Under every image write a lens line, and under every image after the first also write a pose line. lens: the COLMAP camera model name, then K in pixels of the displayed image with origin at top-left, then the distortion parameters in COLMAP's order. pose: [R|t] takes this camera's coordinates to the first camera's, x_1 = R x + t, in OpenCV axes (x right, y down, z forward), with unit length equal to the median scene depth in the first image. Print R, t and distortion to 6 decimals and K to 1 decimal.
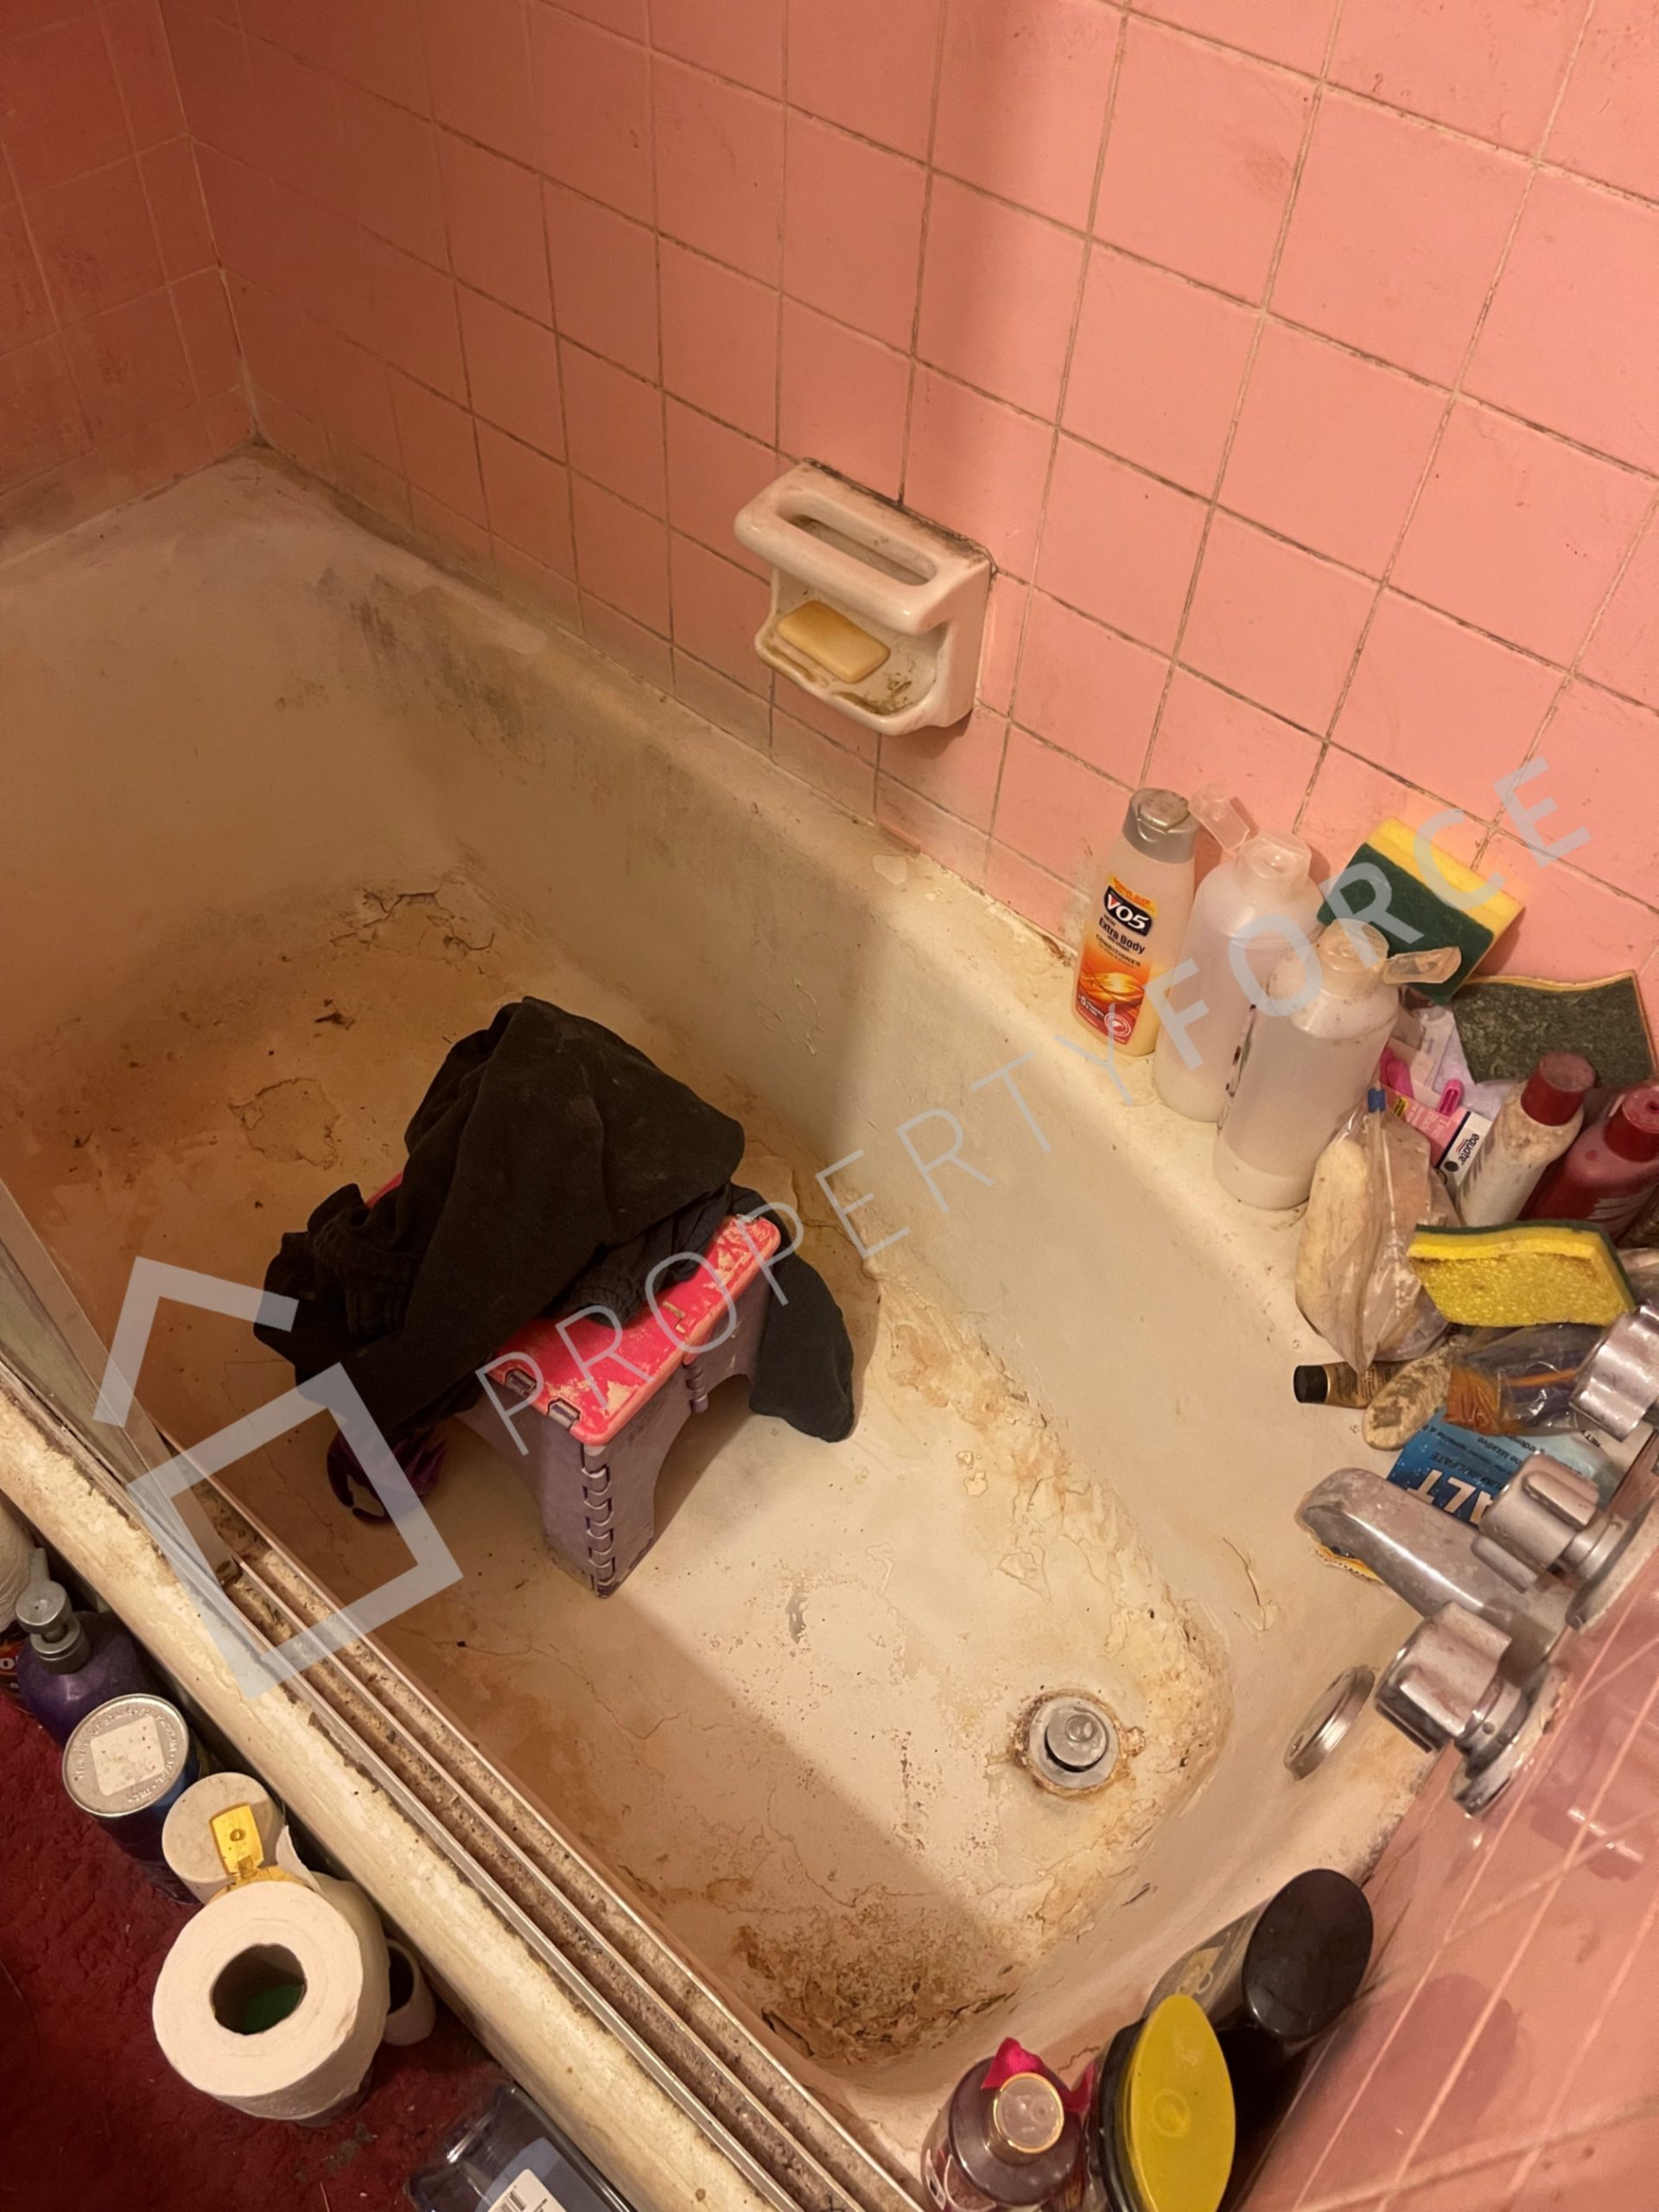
lens RADIAL K [[1693.2, 0, 815.3], [0, 1693.2, 1100.6], [0, 0, 1]] dist [0.049884, -0.037957]
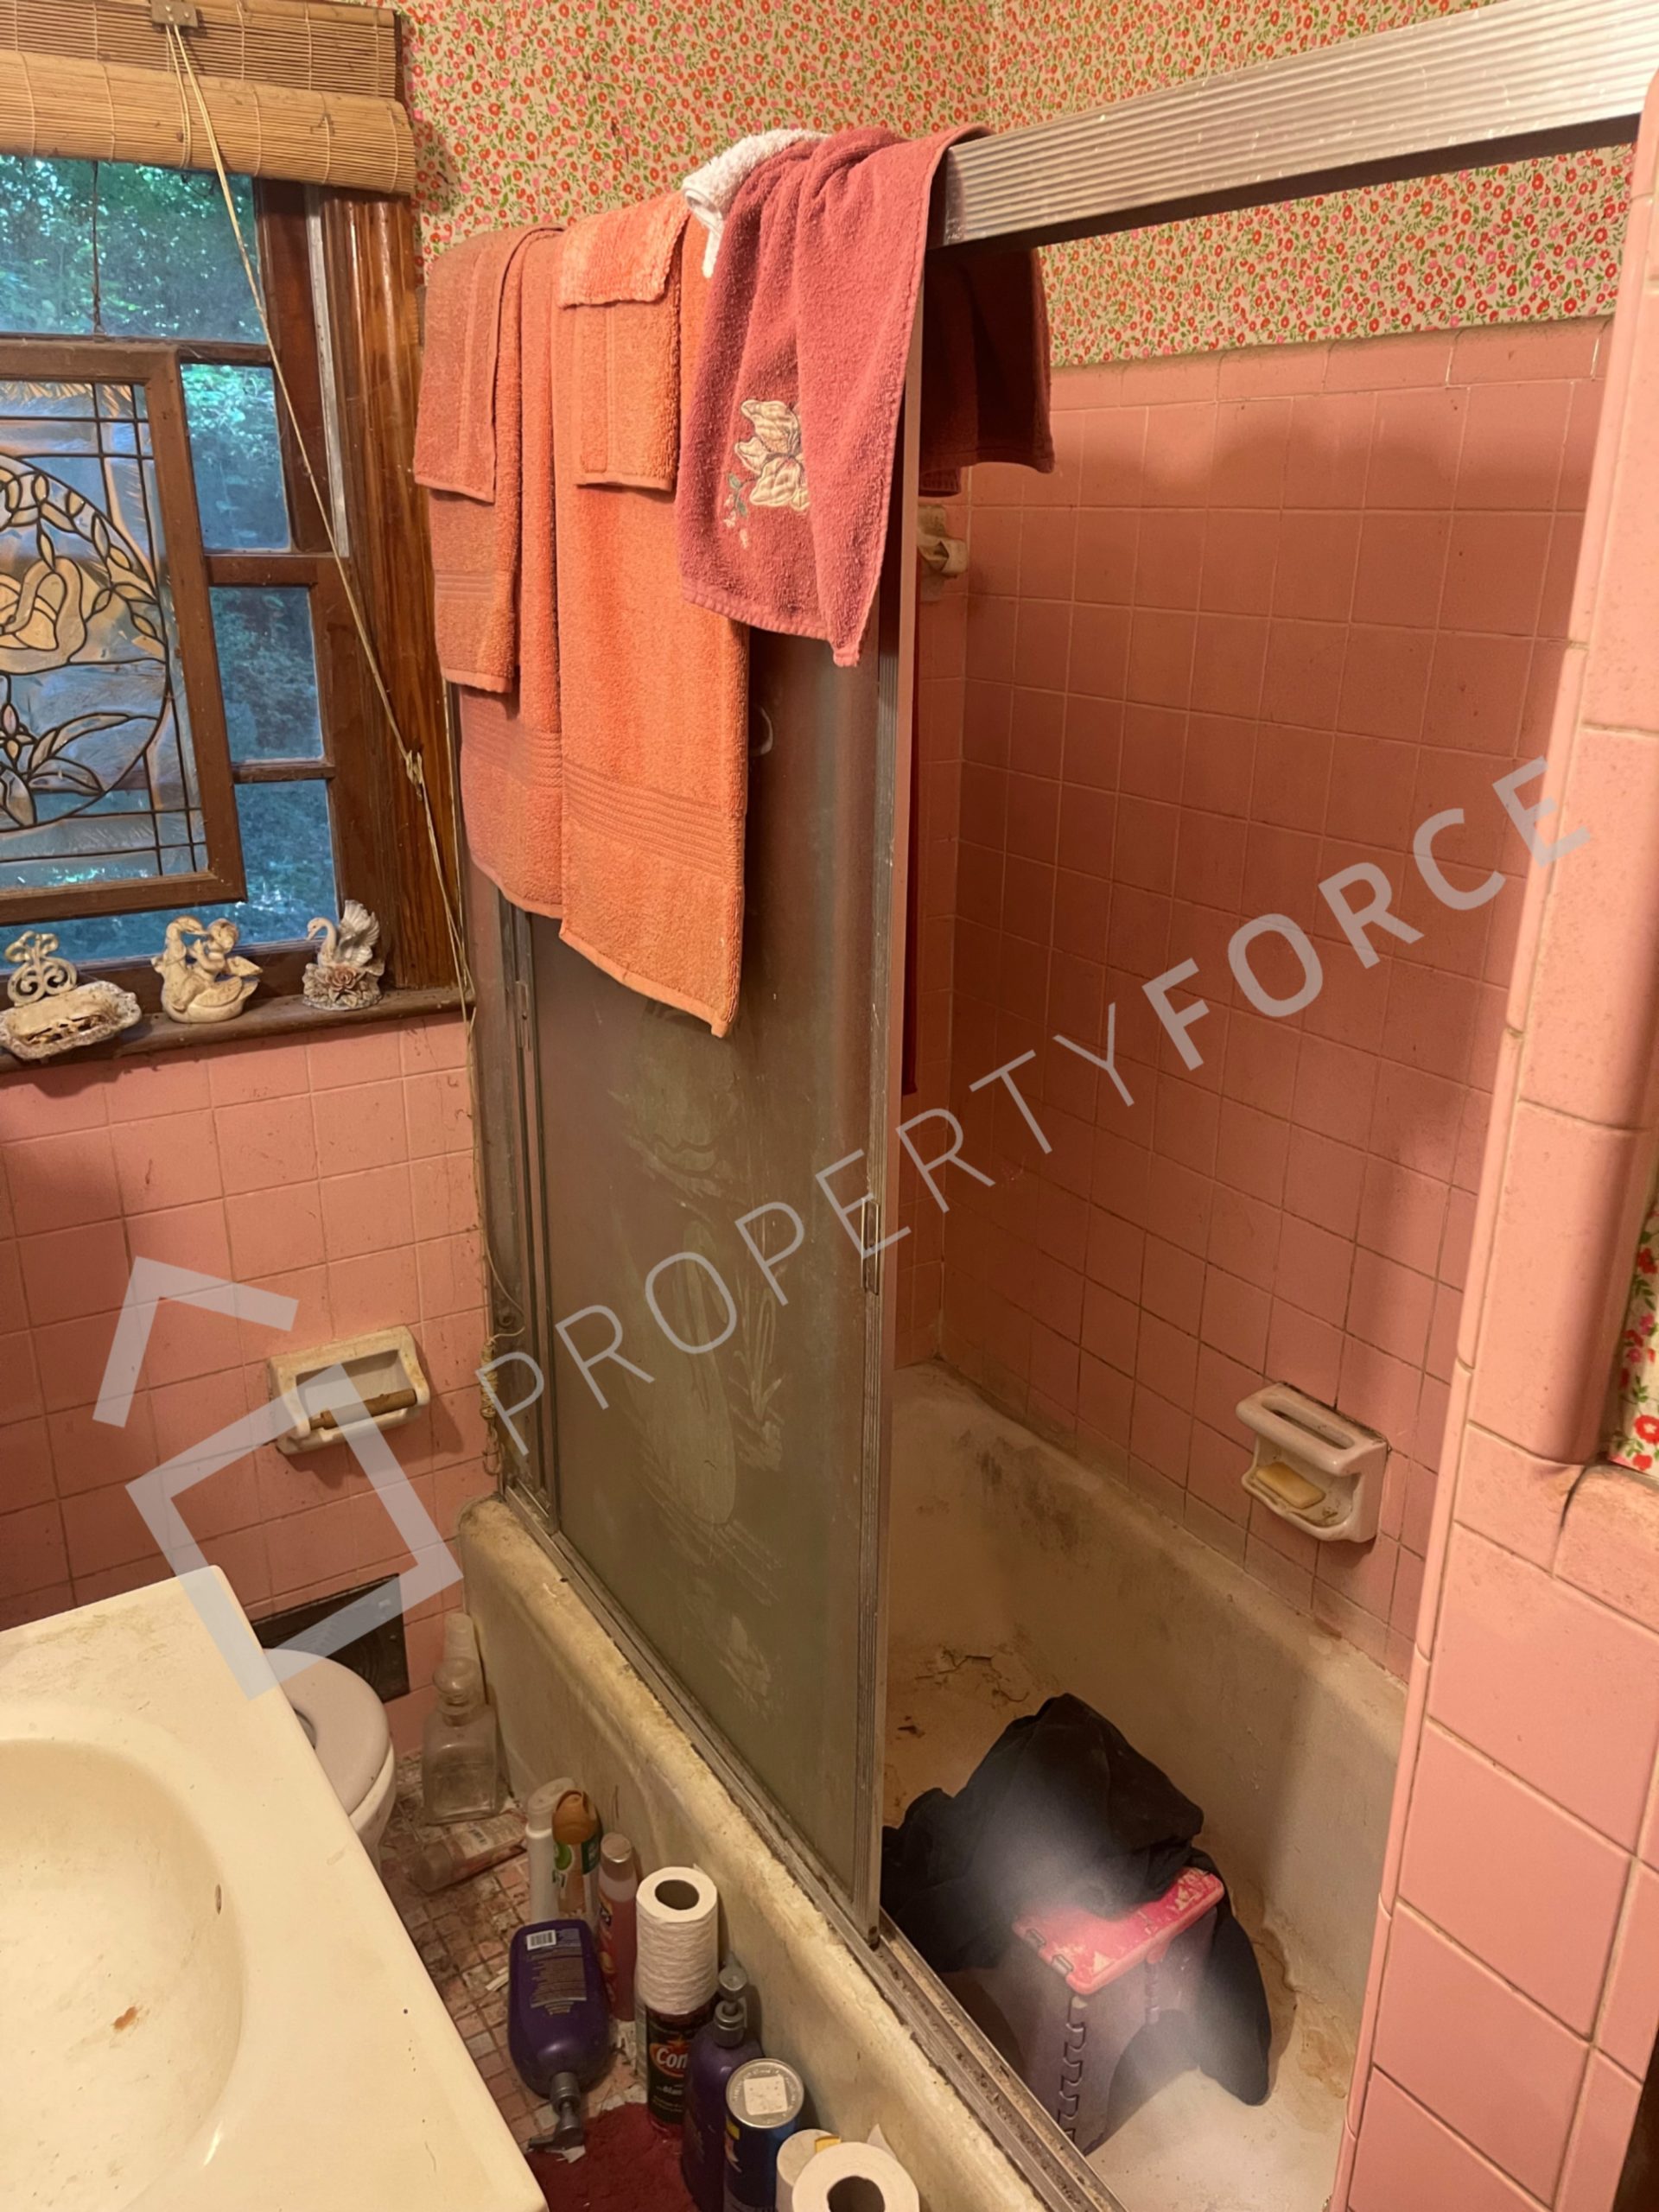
lens RADIAL K [[1693.2, 0, 815.3], [0, 1693.2, 1100.6], [0, 0, 1]] dist [0.049884, -0.037957]
pose [[0.955371, 0.071246, -0.286688, 0.016474], [-0.216613, 0.828823, -0.515878, 0.357743], [0.200859, 0.554956, 0.807267, -0.614566]]
